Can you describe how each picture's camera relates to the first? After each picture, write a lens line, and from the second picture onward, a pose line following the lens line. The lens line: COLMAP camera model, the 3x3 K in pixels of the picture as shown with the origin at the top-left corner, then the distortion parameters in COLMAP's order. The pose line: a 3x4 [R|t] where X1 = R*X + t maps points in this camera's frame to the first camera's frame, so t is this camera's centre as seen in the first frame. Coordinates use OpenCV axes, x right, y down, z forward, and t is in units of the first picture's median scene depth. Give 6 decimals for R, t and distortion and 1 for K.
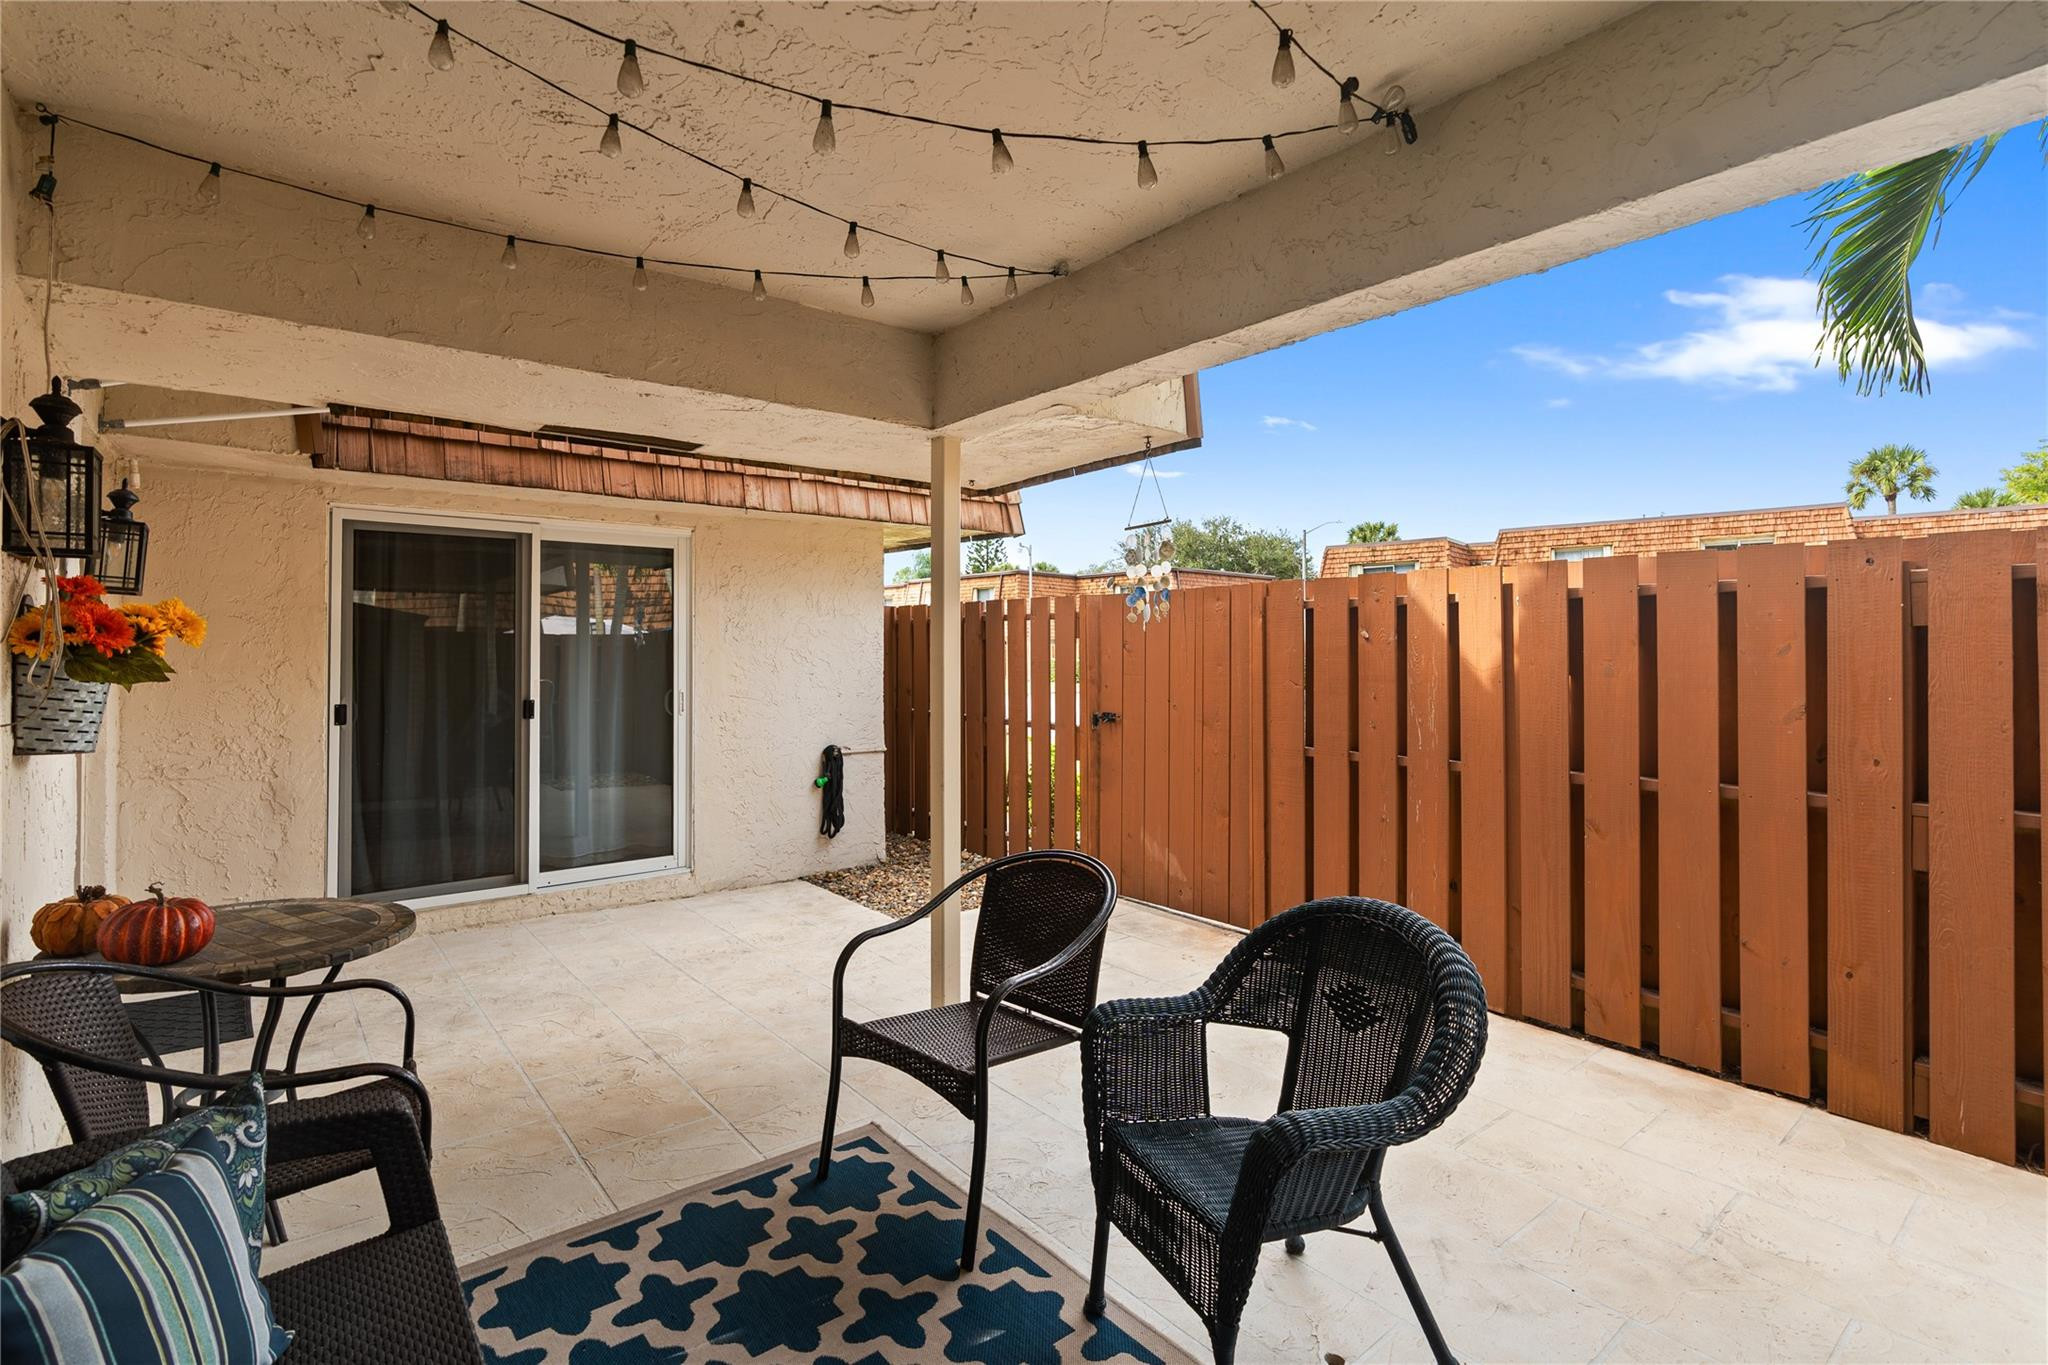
lens RADIAL K [[948.7, 0, 1024.7], [0, 948.7, 641.2], [0, 0, 1]] dist [-0.008594, -0.000560]
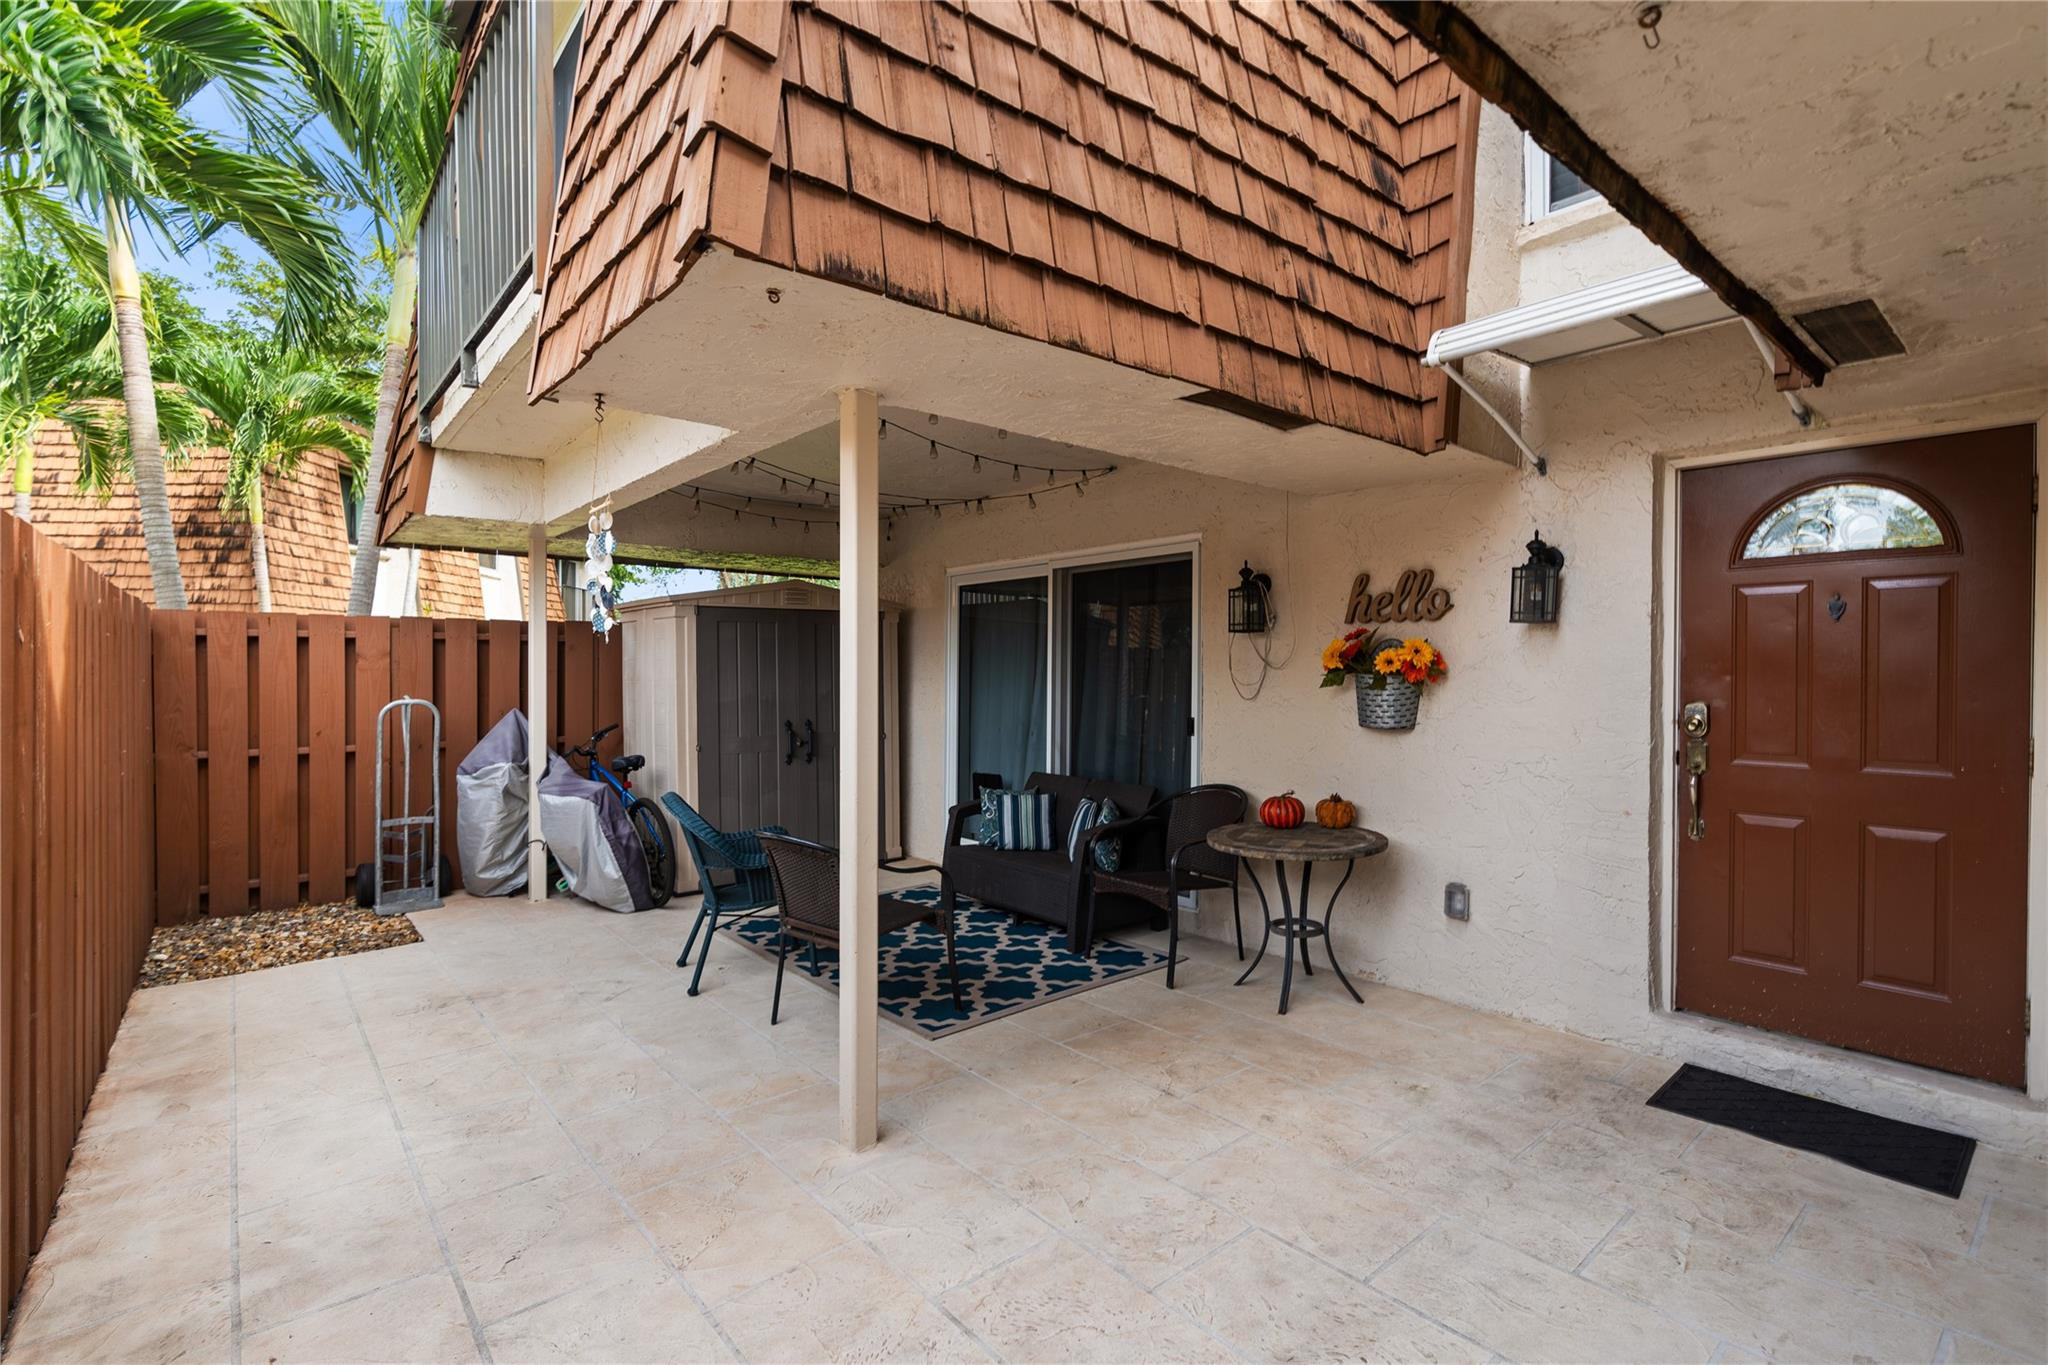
lens RADIAL K [[948.7, 0, 1032.3], [0, 948.7, 686.0], [0, 0, 1]] dist [-0.008594, -0.000560]
pose [[-0.999728, 0.000823, -0.023309, -0.181994], [0.000797, 0.999999, 0.001146, 0.020383], [0.023310, 0.001127, -0.999728, 1.553842]]
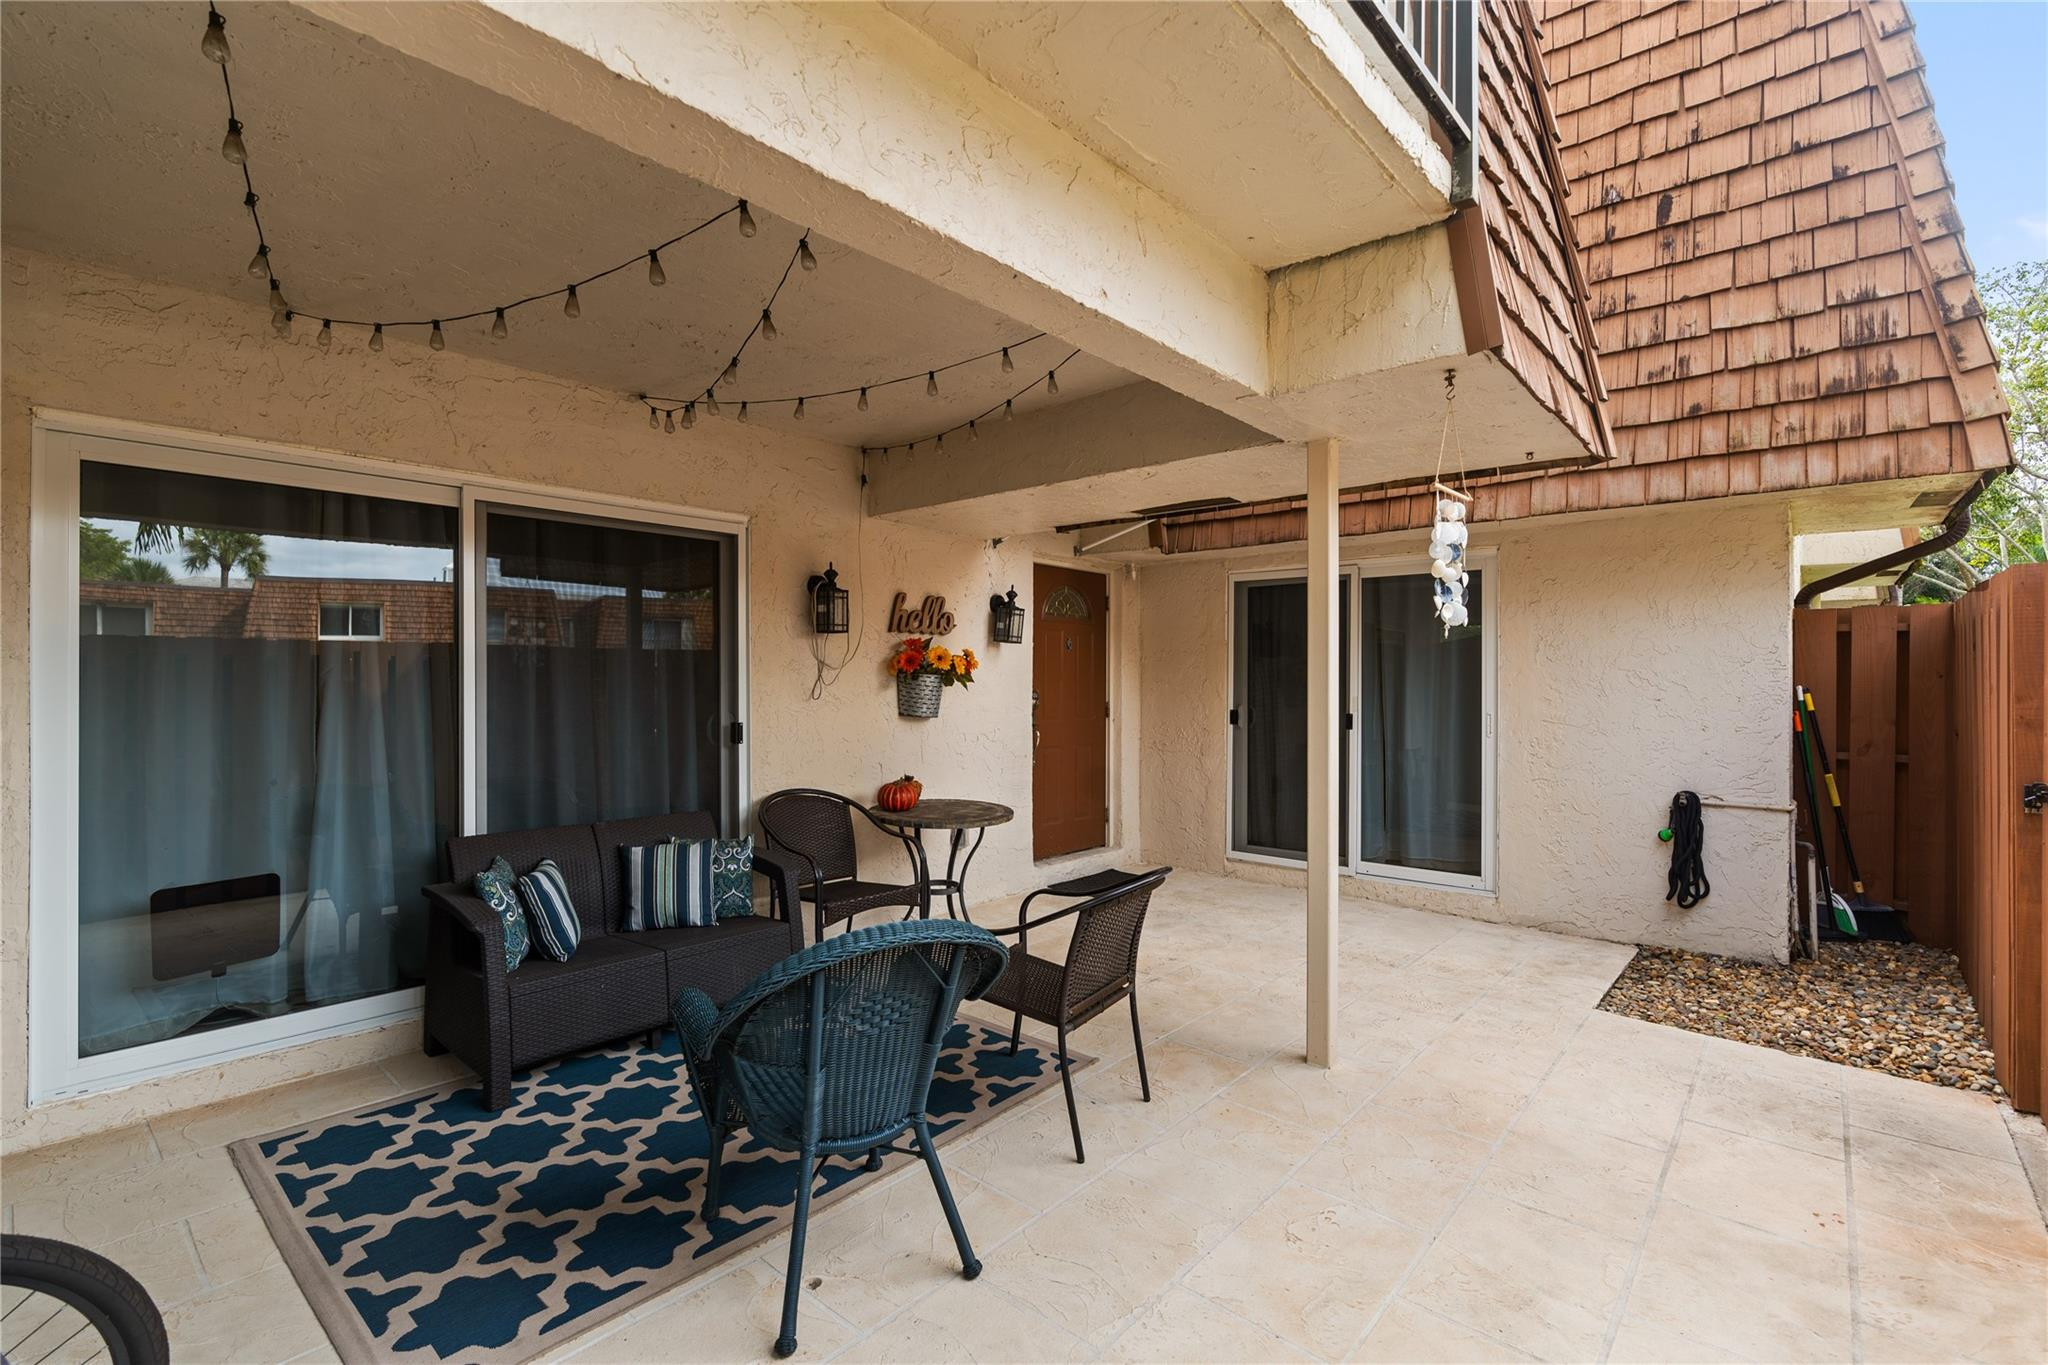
lens RADIAL K [[921.9, 0, 1036.9], [0, 921.9, 678.2], [0, 0, 1]] dist [-0.007982, 0.001536]
pose [[0.175117, -0.000858, -0.984547, 0.667541], [0.009890, 0.999951, 0.000888, 0.014538], [0.984498, -0.009893, 0.175117, 0.492068]]
